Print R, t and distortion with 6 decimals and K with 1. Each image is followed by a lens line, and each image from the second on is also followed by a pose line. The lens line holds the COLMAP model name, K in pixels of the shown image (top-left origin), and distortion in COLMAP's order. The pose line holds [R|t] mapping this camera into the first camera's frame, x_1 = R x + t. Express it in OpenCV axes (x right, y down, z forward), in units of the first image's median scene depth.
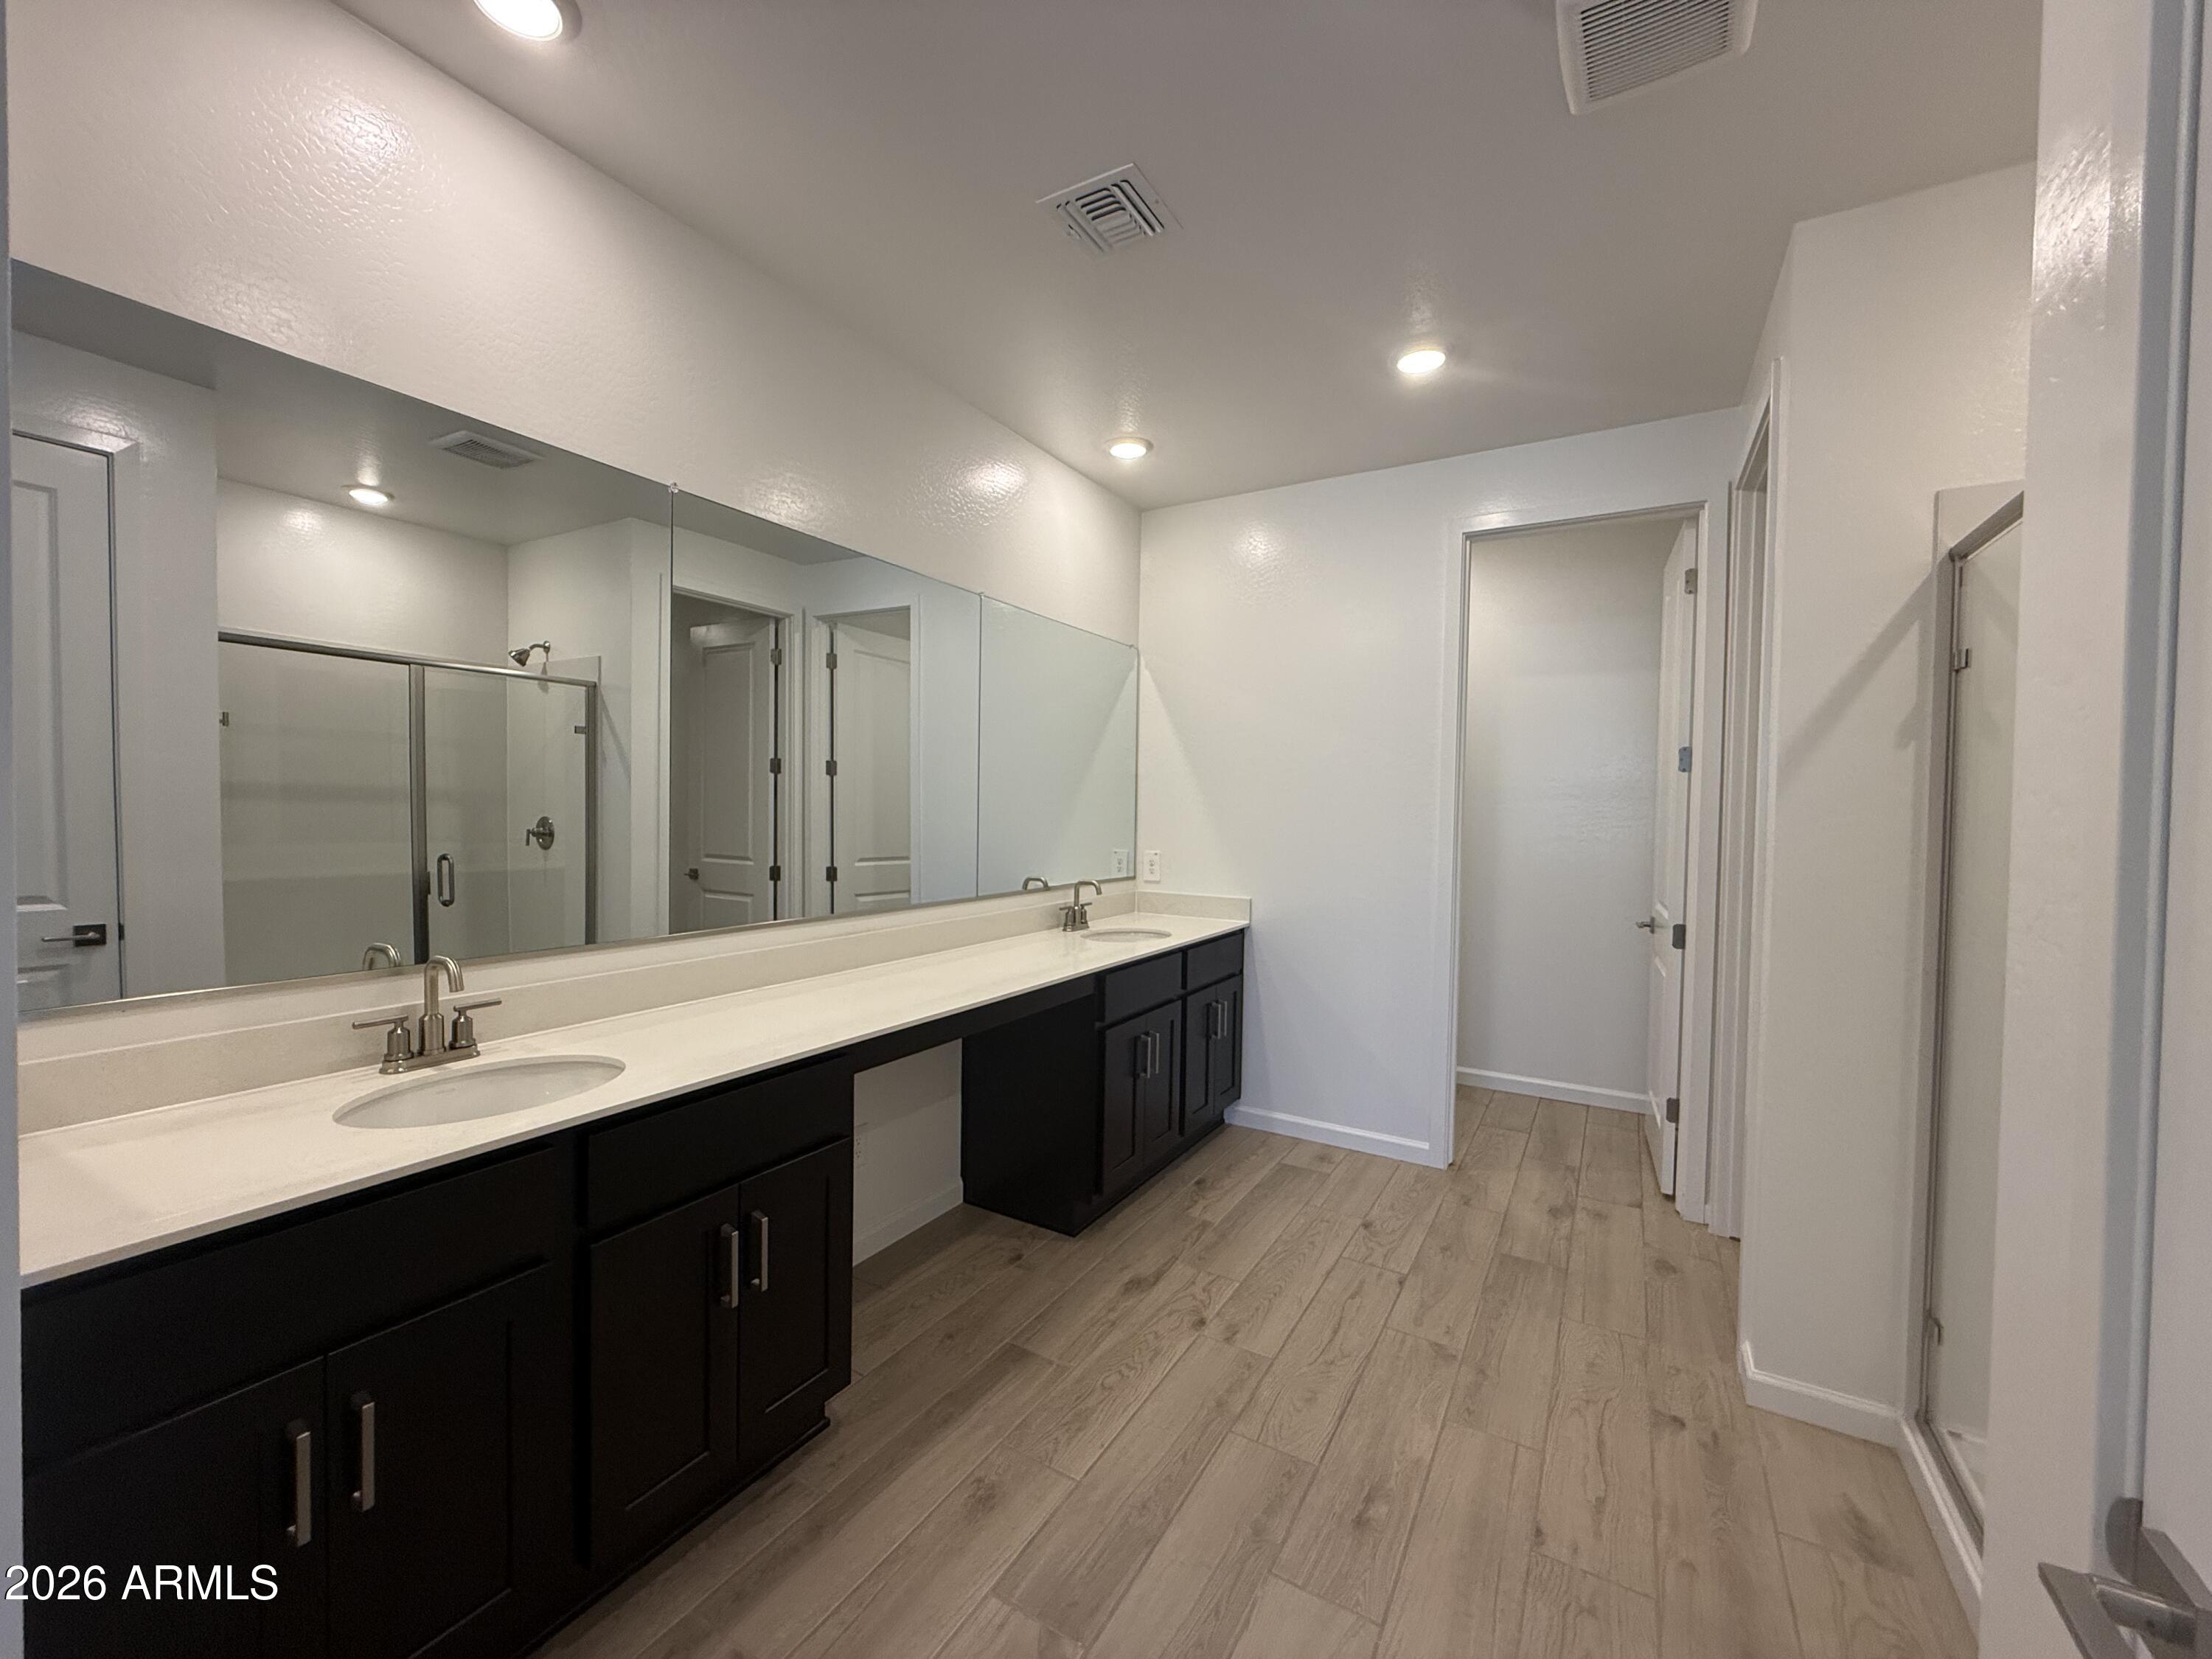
lens RADIAL K [[888.7, 0, 1100.0], [0, 888.7, 835.5], [0, 0, 1]] dist [0.002575, 0.000135]
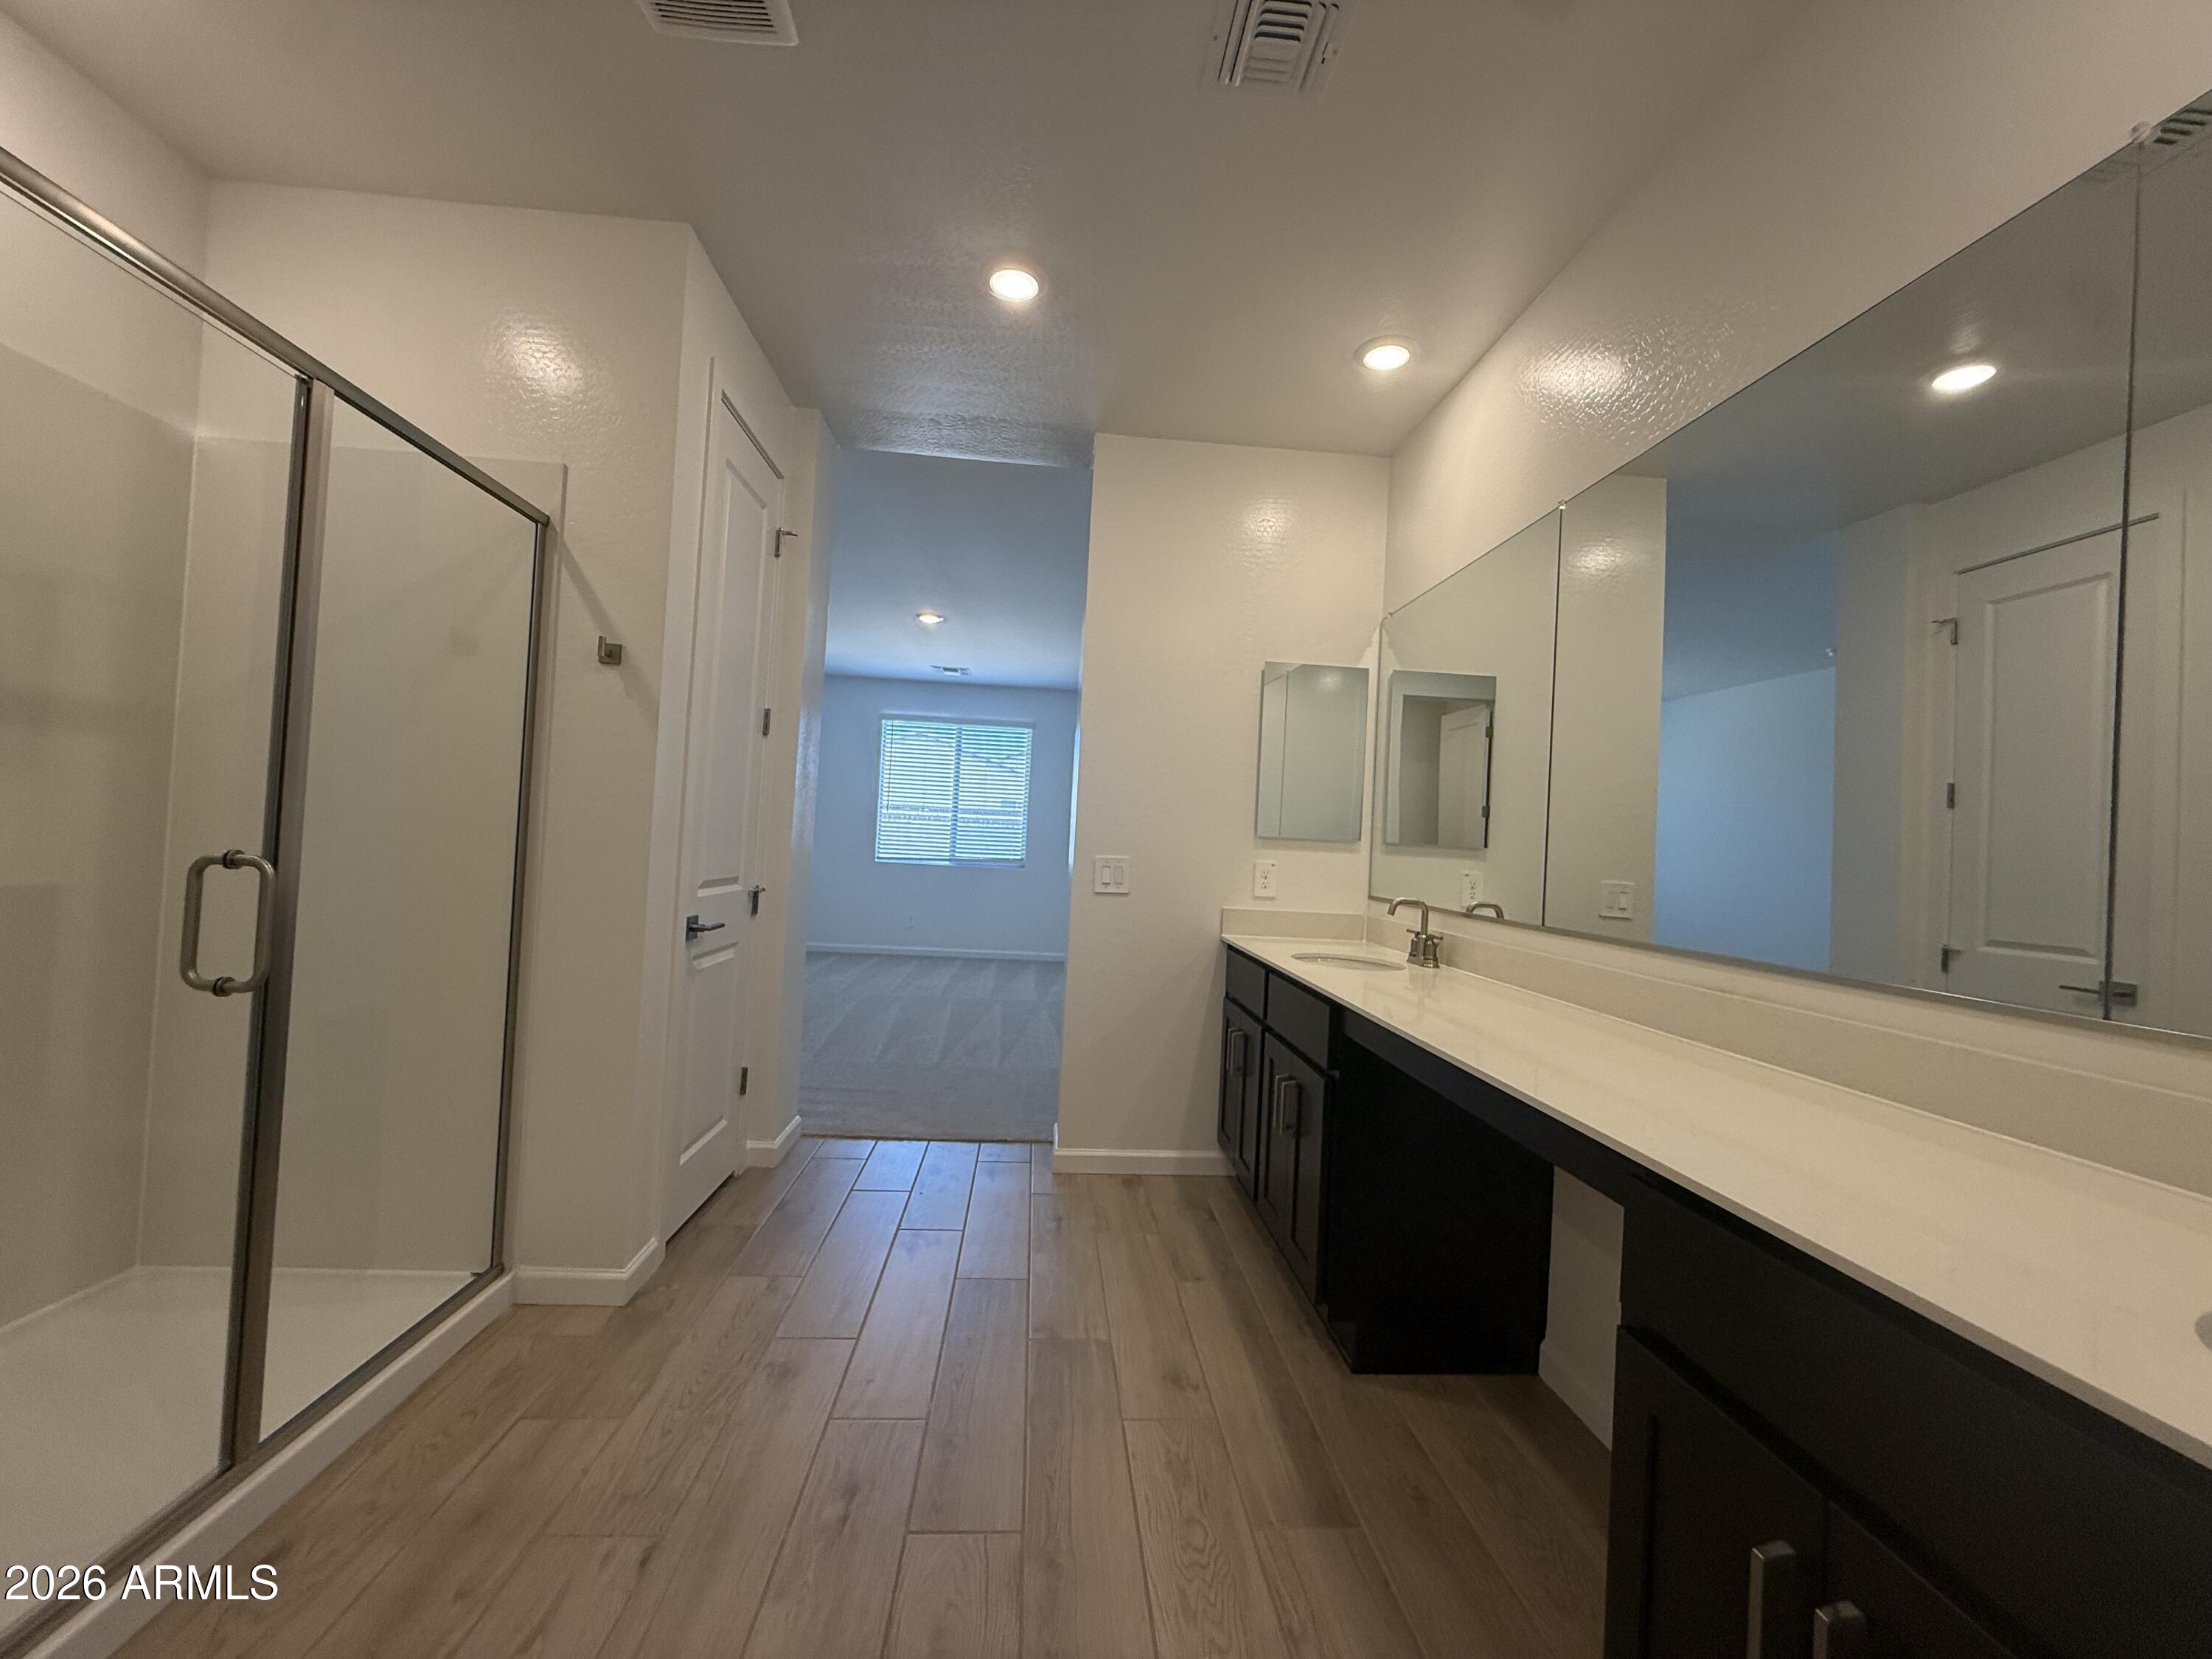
lens RADIAL K [[888.7, 0, 1113.3], [0, 888.7, 828.8], [0, 0, 1]] dist [0.002575, 0.000135]
pose [[-0.816858, -0.072339, -0.572284, 0.607965], [-0.080531, 0.996691, -0.011038, 0.055317], [0.571189, 0.037070, -0.819981, 1.764878]]
